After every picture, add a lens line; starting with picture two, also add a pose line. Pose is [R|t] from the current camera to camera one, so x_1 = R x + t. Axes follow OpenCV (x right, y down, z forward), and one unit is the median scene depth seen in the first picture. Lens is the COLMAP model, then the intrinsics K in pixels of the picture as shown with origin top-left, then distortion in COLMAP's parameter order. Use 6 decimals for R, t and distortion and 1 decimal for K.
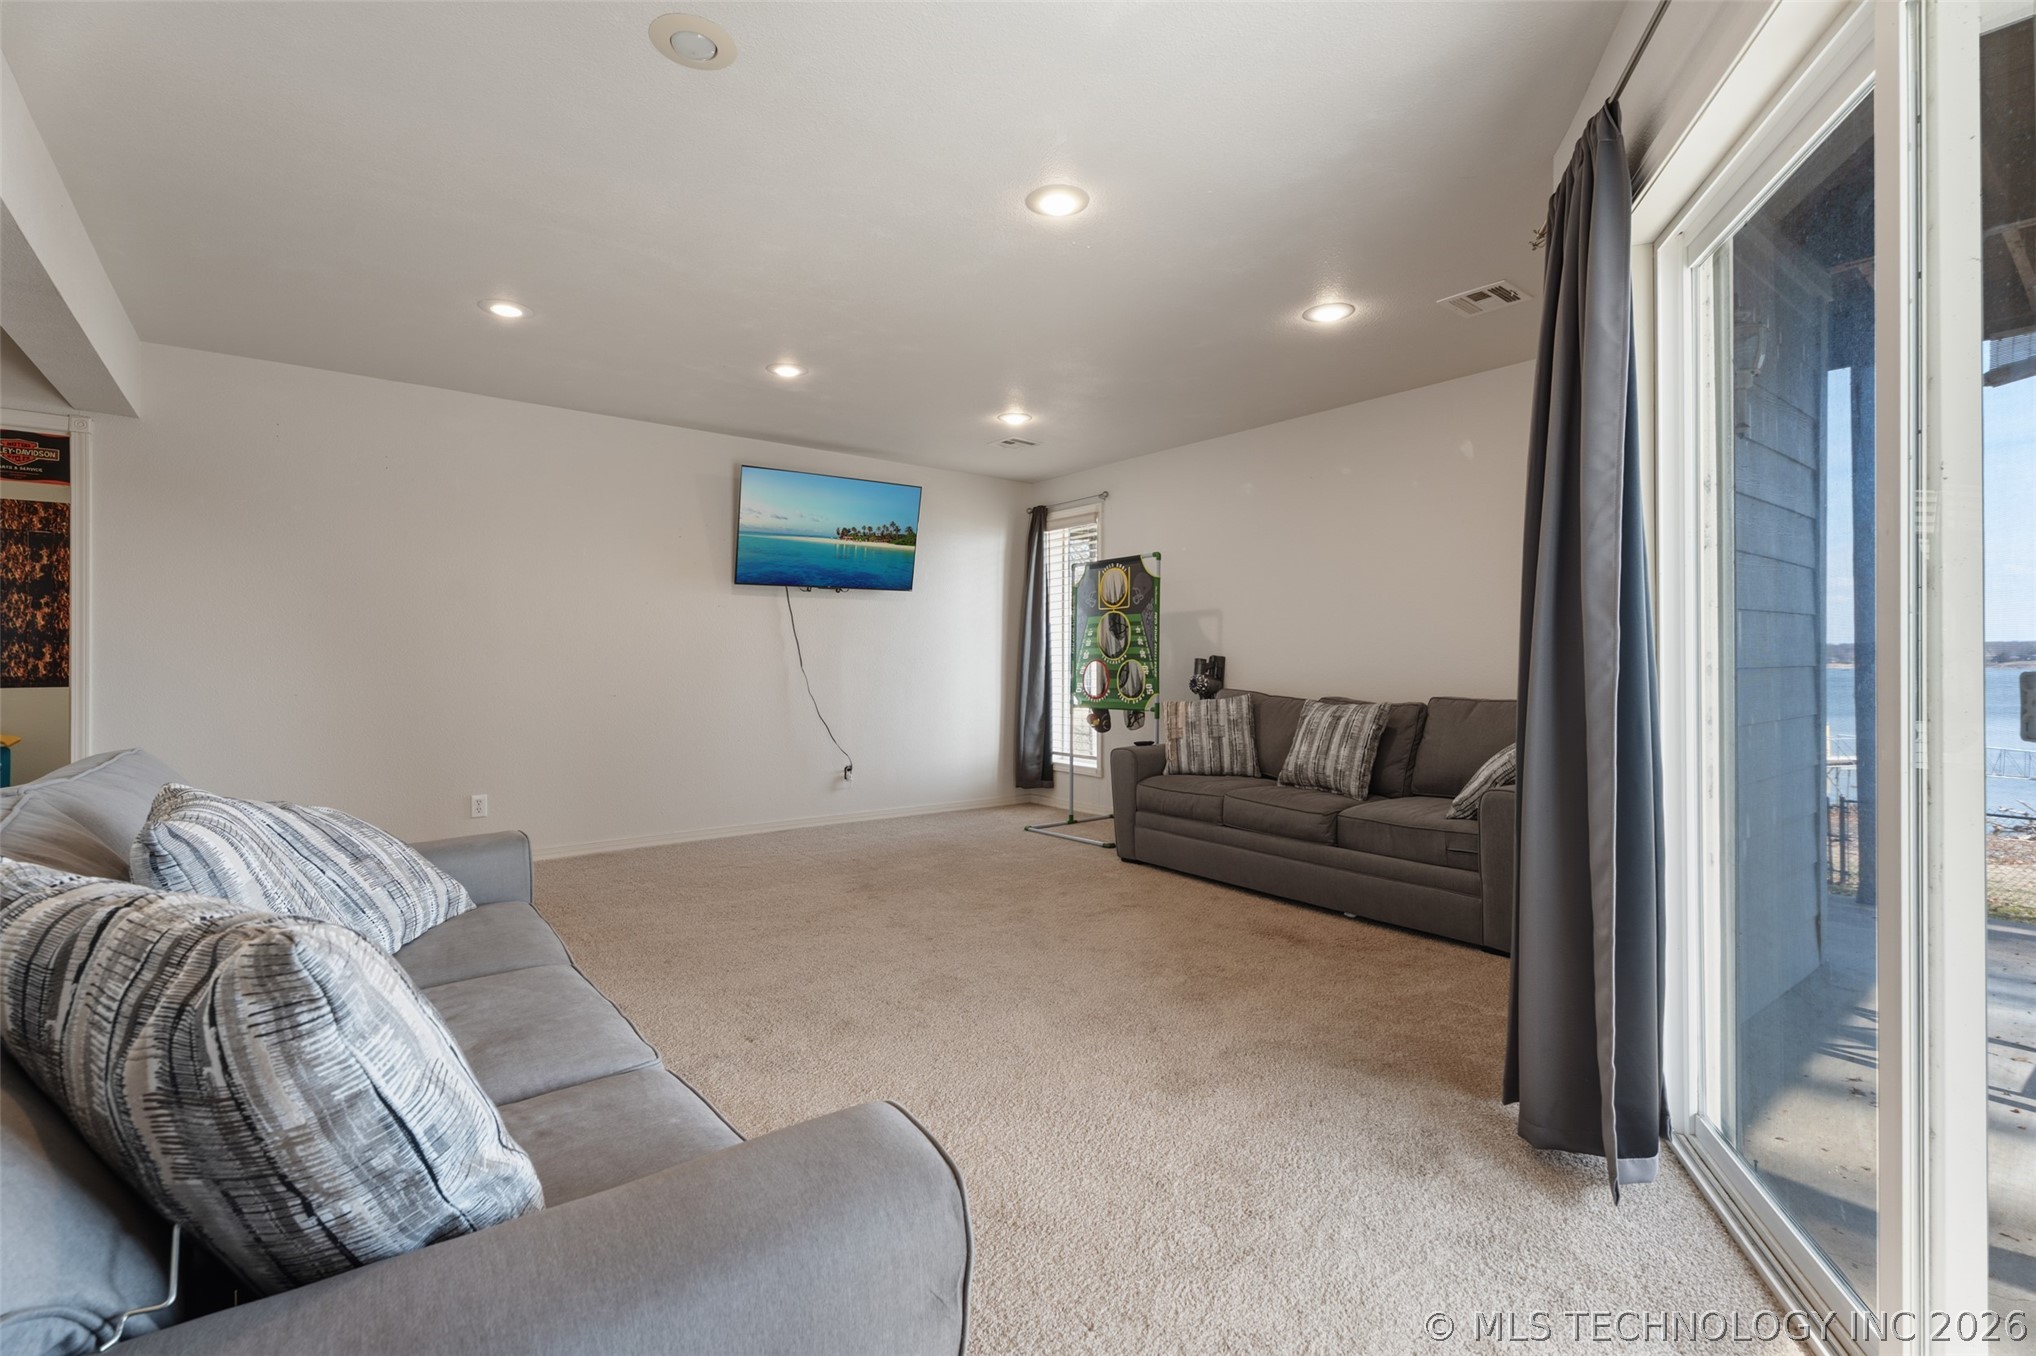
lens RADIAL K [[910.8, 0, 1012.3], [0, 910.8, 665.9], [0, 0, 1]] dist [0.001099, 0.002023]
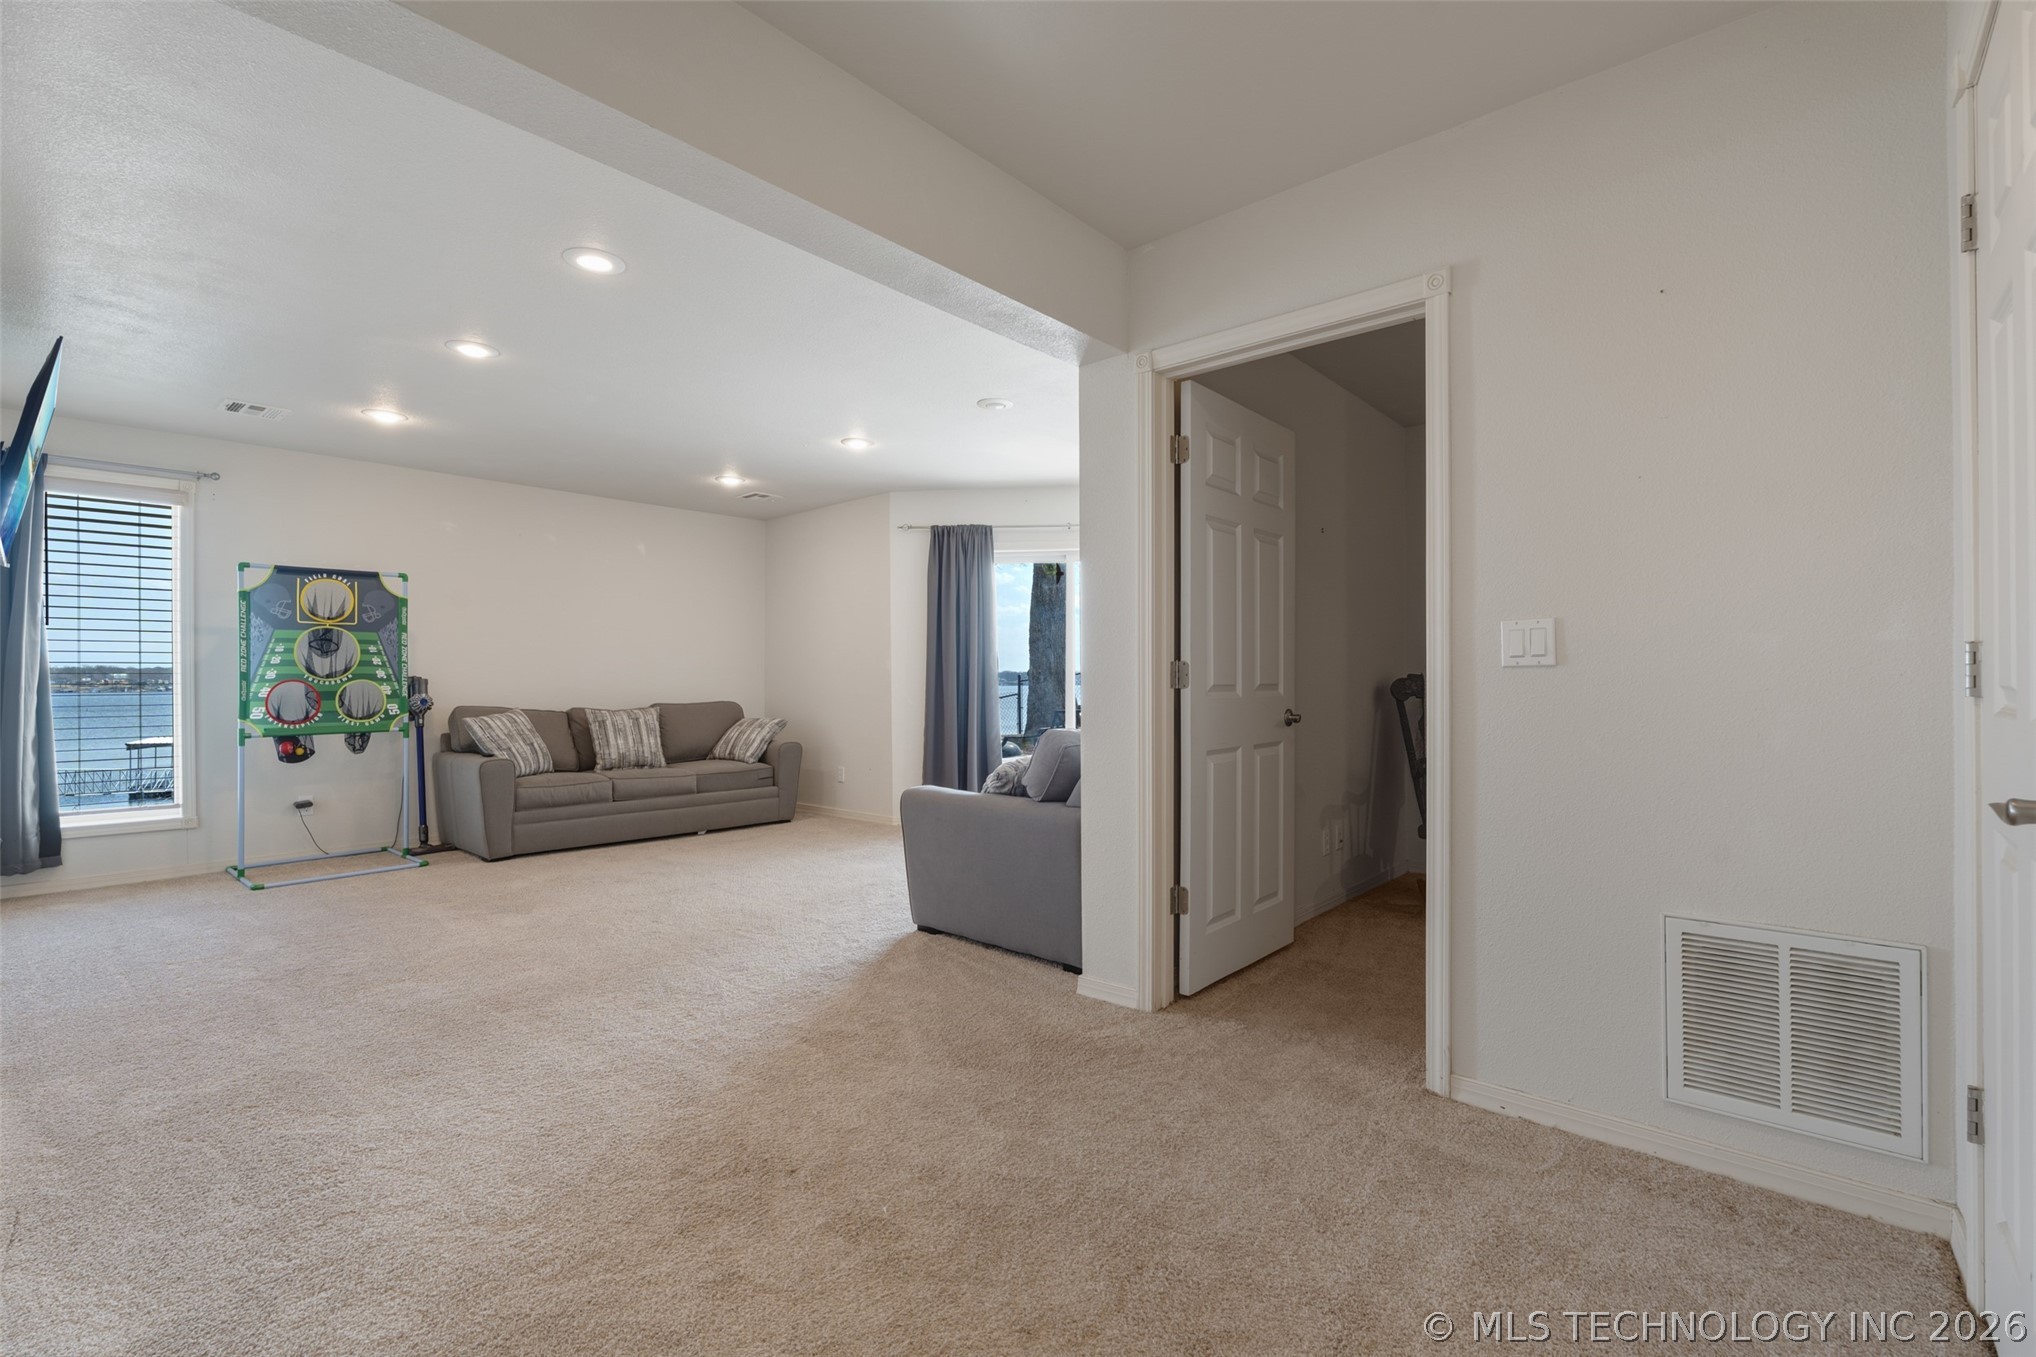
lens RADIAL K [[910.8, 0, 1020.2], [0, 910.8, 672.4], [0, 0, 1]] dist [0.001099, 0.002023]
pose [[-0.203325, -0.001405, 0.979110, -0.950111], [-0.001850, 0.999998, 0.001051, -0.016984], [-0.979110, -0.001598, -0.203327, 0.523013]]
